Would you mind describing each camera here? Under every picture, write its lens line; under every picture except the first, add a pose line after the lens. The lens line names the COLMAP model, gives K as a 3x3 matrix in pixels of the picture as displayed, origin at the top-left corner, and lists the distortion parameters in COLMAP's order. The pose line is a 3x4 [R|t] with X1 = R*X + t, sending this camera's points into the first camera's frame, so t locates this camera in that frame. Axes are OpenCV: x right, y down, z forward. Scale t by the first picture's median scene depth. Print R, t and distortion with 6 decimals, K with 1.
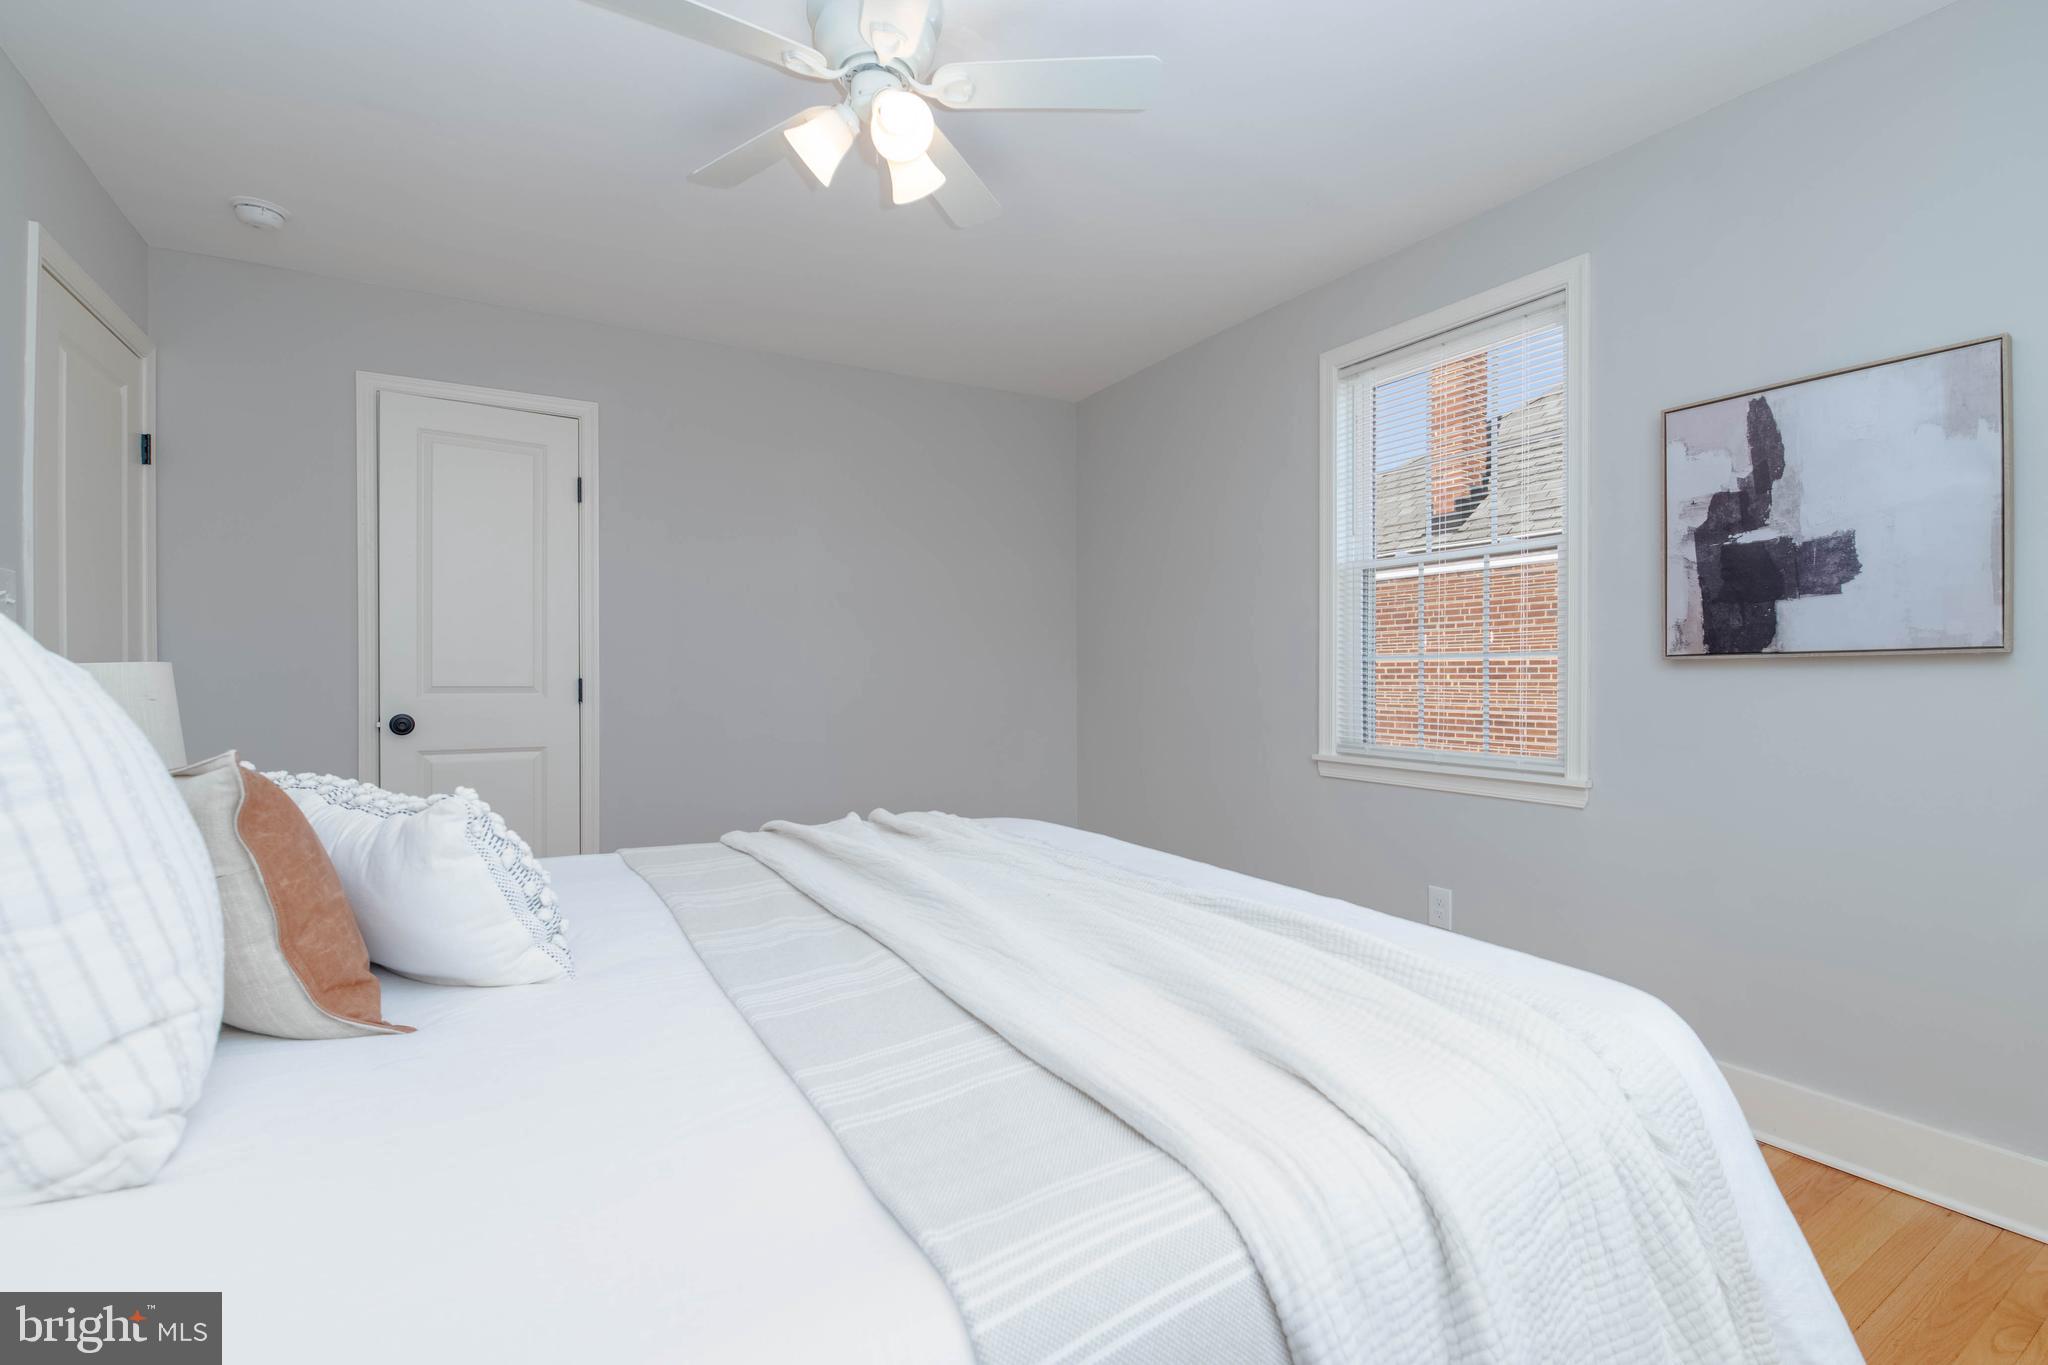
lens RADIAL K [[907.0, 0, 1035.1], [0, 907.0, 682.8], [0, 0, 1]] dist [0.005732, -0.009381]
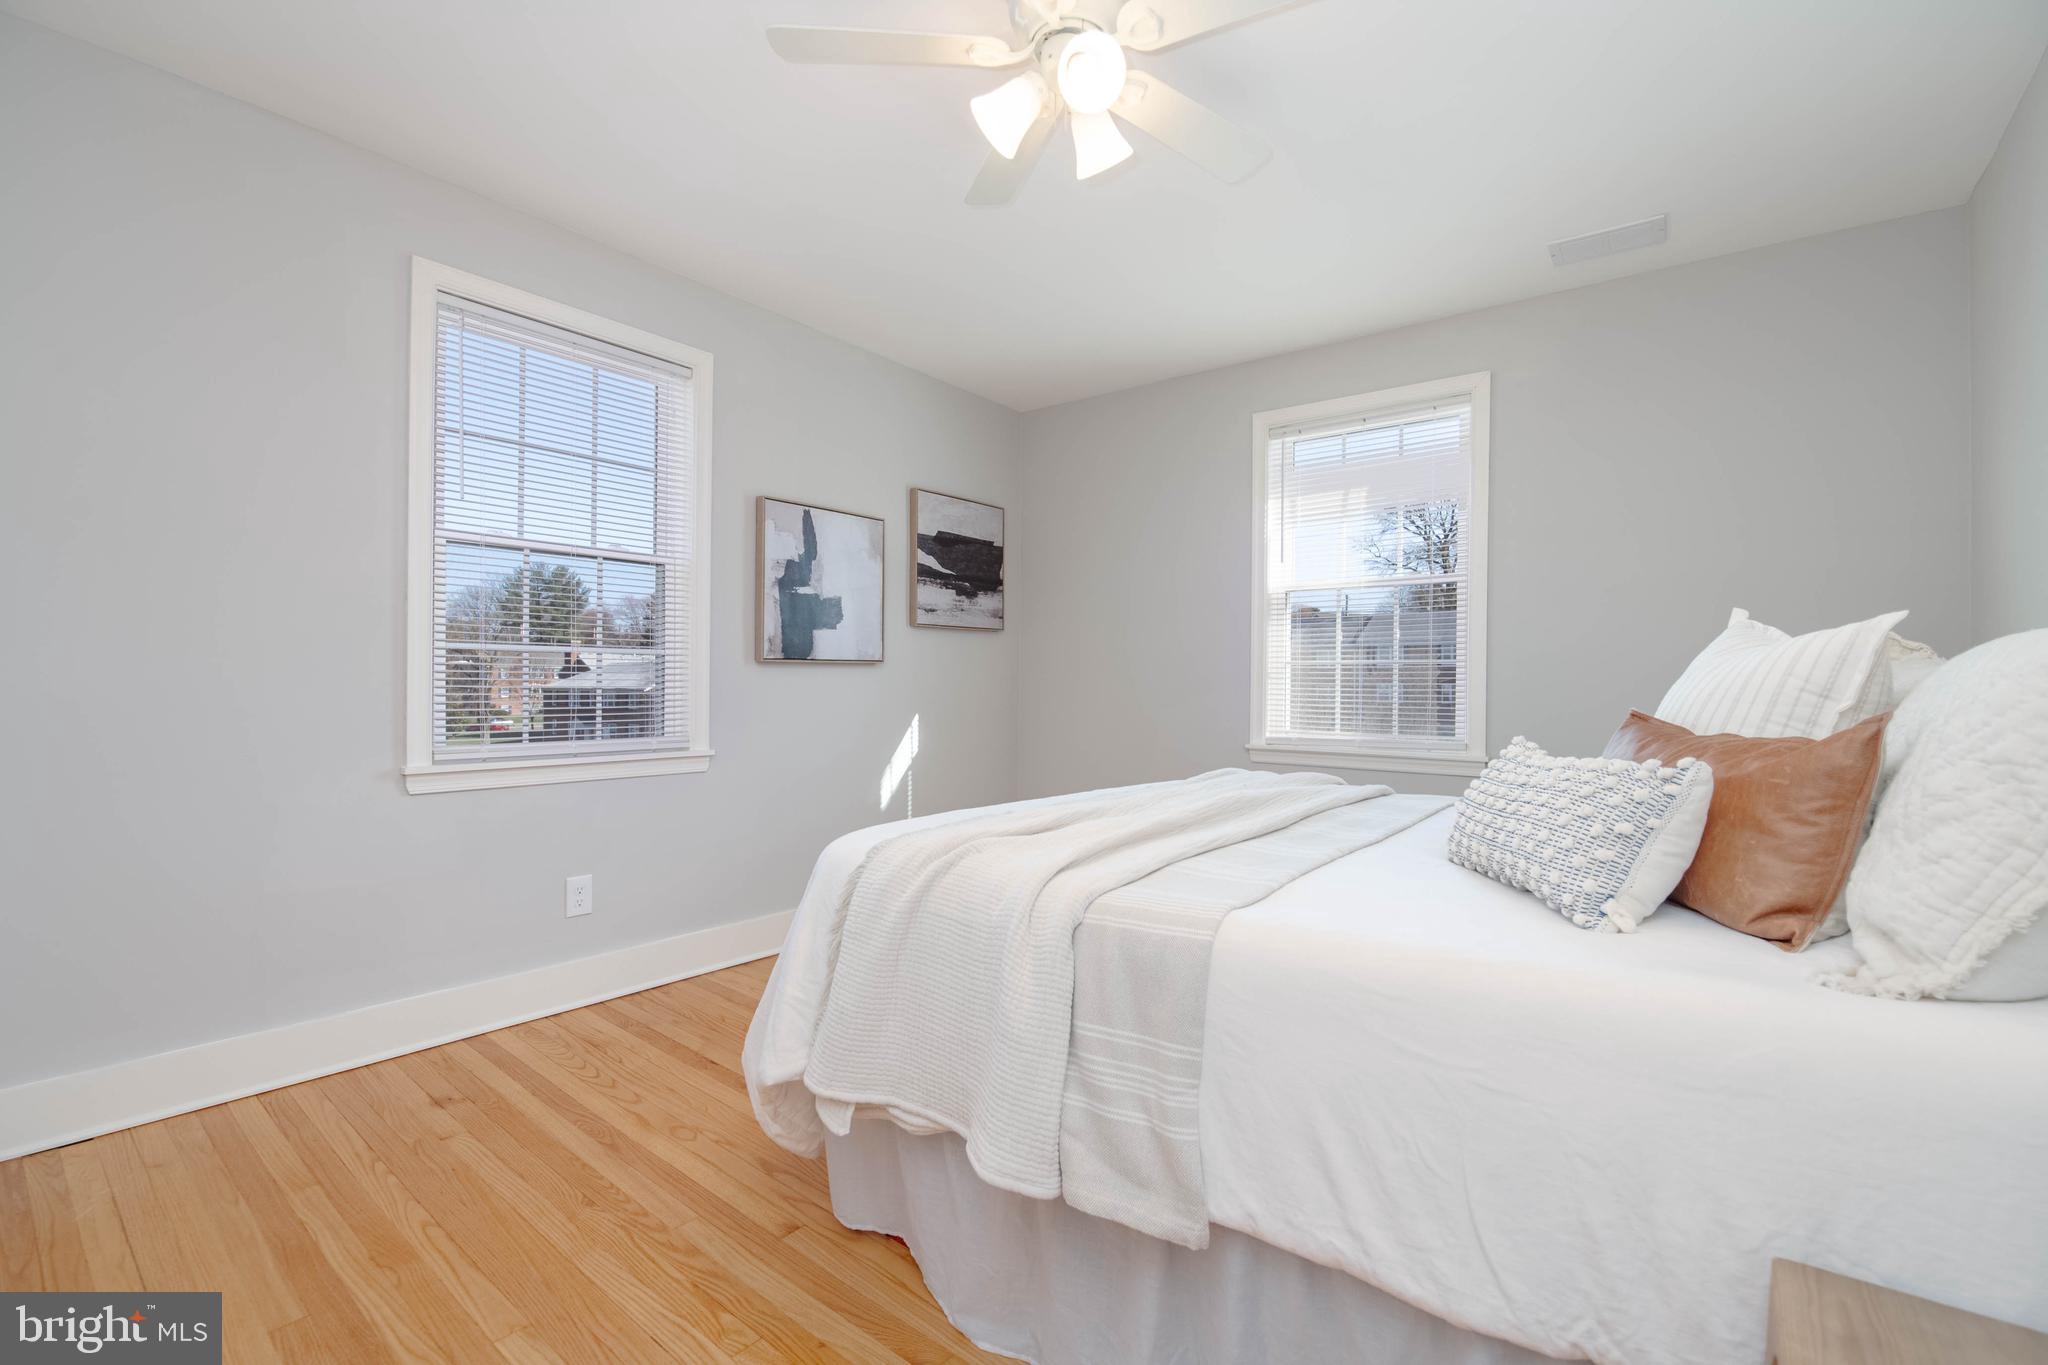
lens RADIAL K [[877.9, 0, 1036.4], [0, 877.9, 684.6], [0, 0, 1]] dist [-0.001925, -0.012197]
pose [[-0.346482, -0.002163, 0.938054, -0.879540], [-0.001177, 0.999998, 0.001871, 0.010480], [-0.938056, -0.000455, -0.346484, 1.144178]]
